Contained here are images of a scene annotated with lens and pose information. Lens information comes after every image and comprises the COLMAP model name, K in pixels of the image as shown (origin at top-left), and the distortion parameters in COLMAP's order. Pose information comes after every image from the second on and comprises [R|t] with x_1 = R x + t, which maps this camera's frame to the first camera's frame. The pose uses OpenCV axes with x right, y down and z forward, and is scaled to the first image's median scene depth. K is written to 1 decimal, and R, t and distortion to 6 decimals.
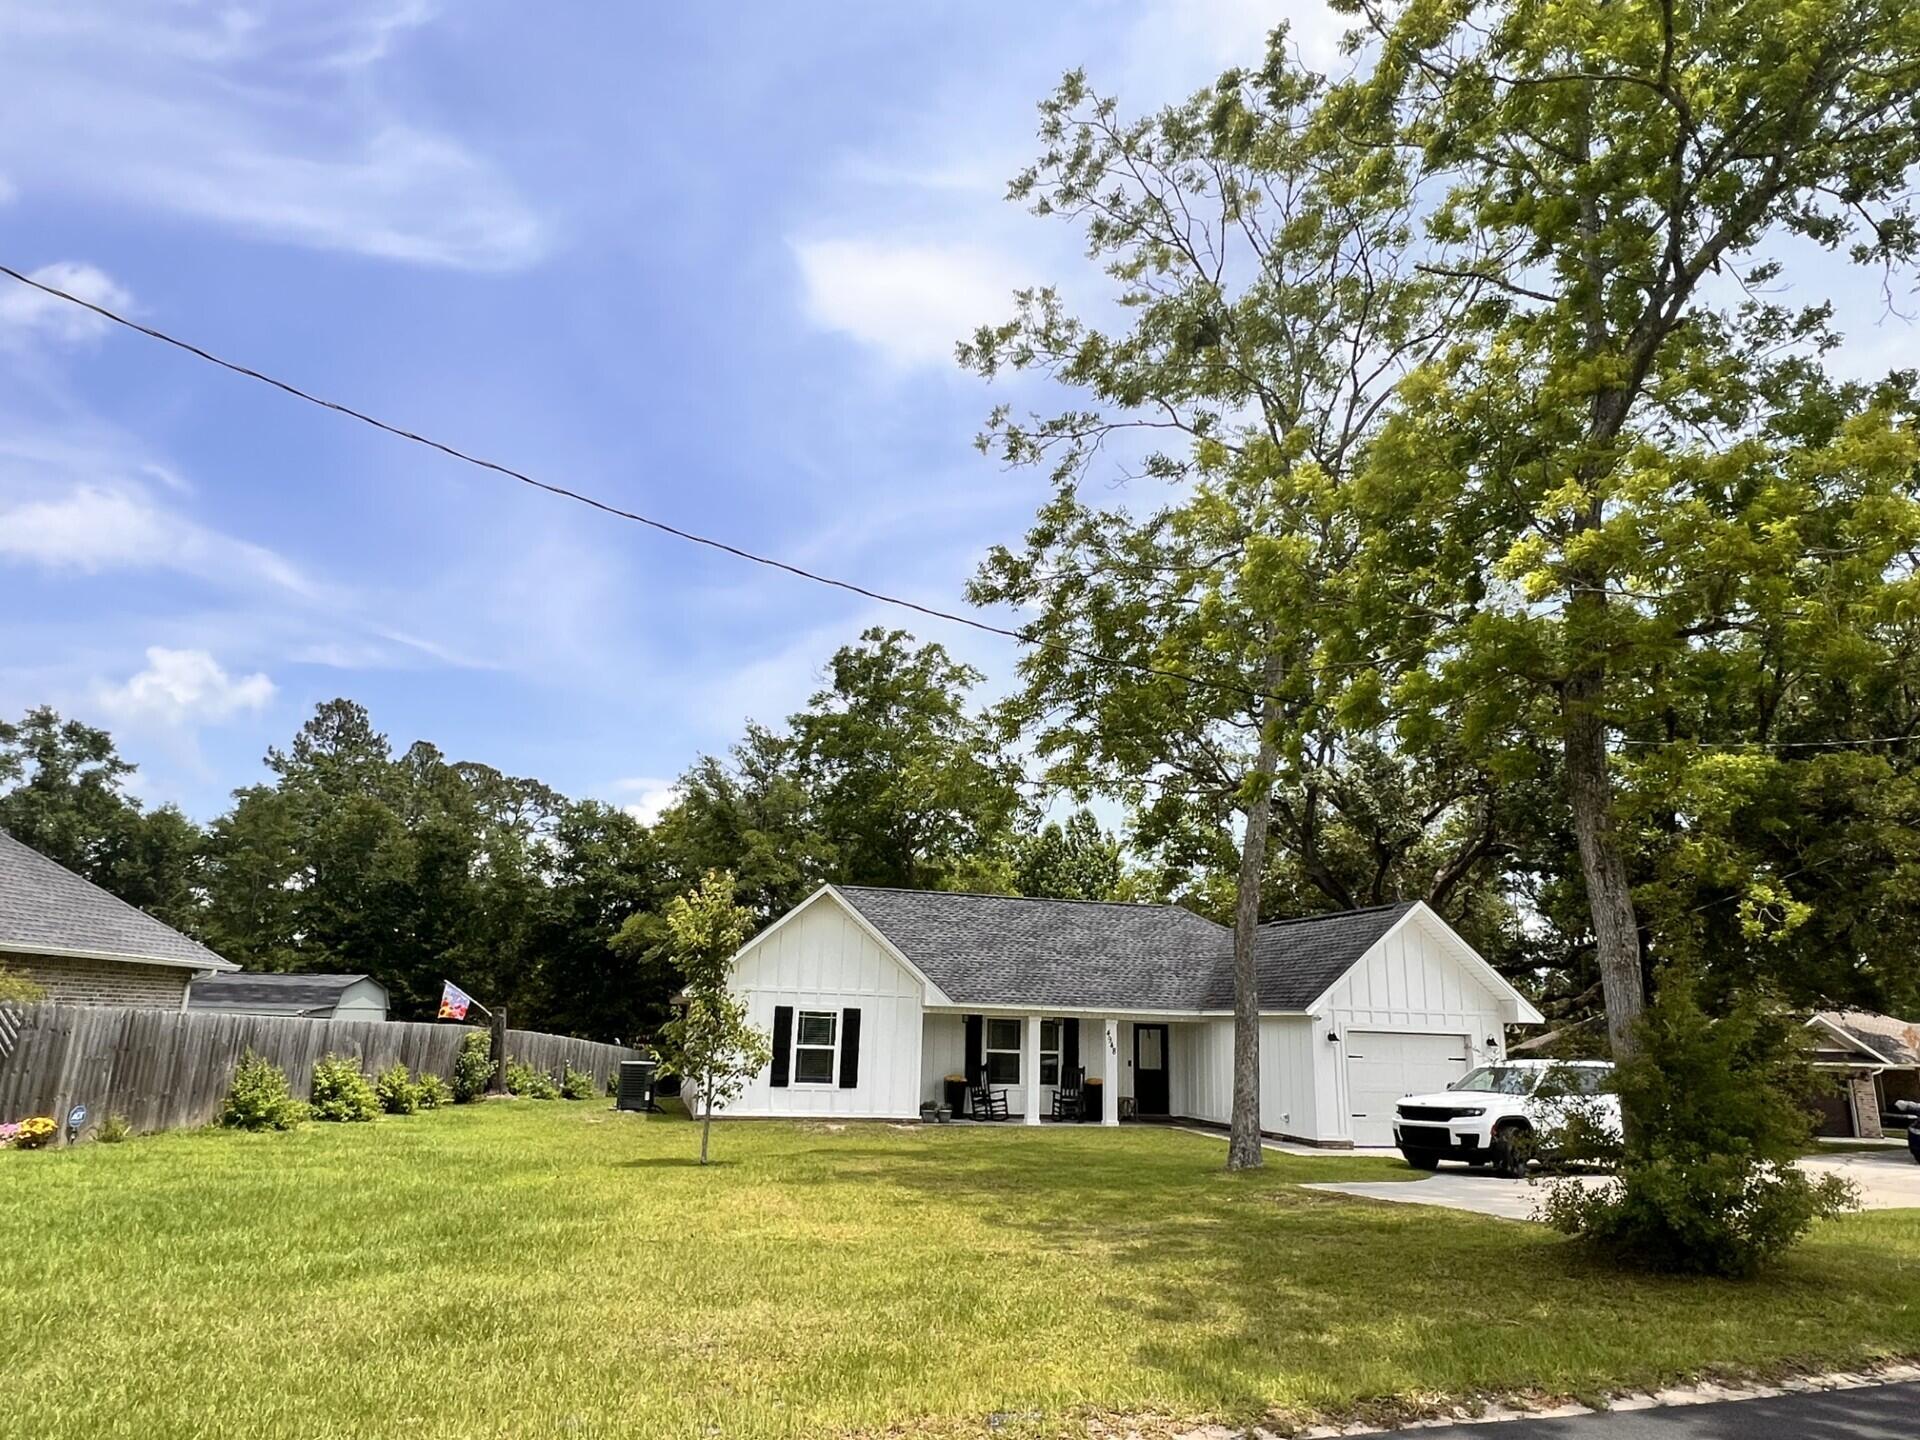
lens RADIAL K [[1152.6, 0, 945.6], [0, 1152.6, 725.3], [0, 0, 1]] dist [0.002788, -0.000858]
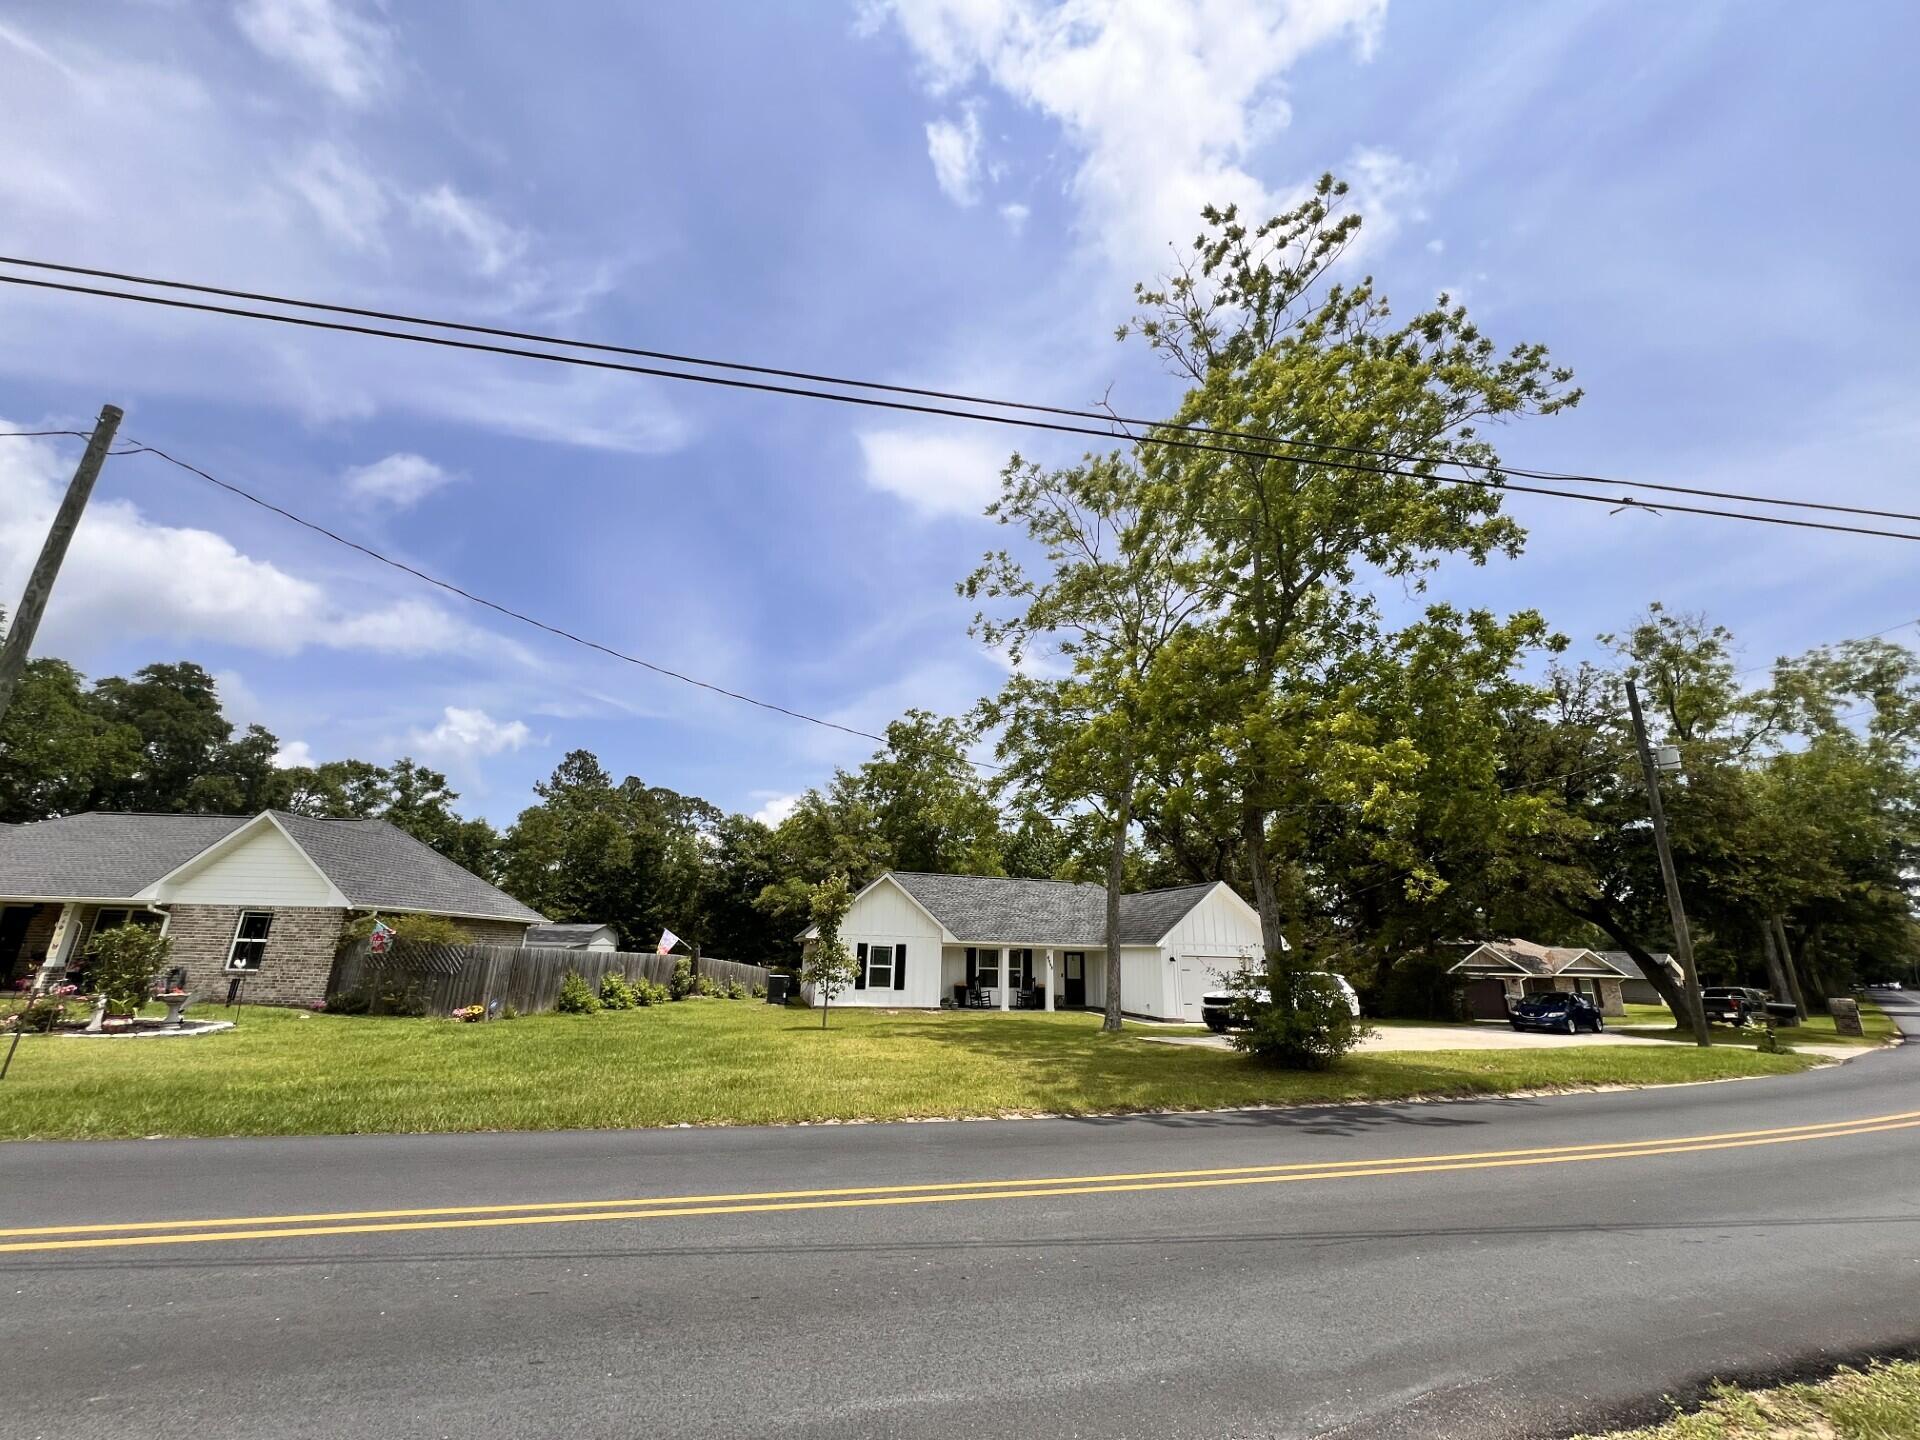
lens RADIAL K [[765.3, 0, 958.0], [0, 765.3, 722.8], [0, 0, 1]] dist [-0.000931, 0.000183]
pose [[0.999980, -0.006214, -0.001498, 0.008134], [0.006154, 0.999292, -0.037127, -0.042844], [0.001727, 0.037117, 0.999309, -0.159357]]
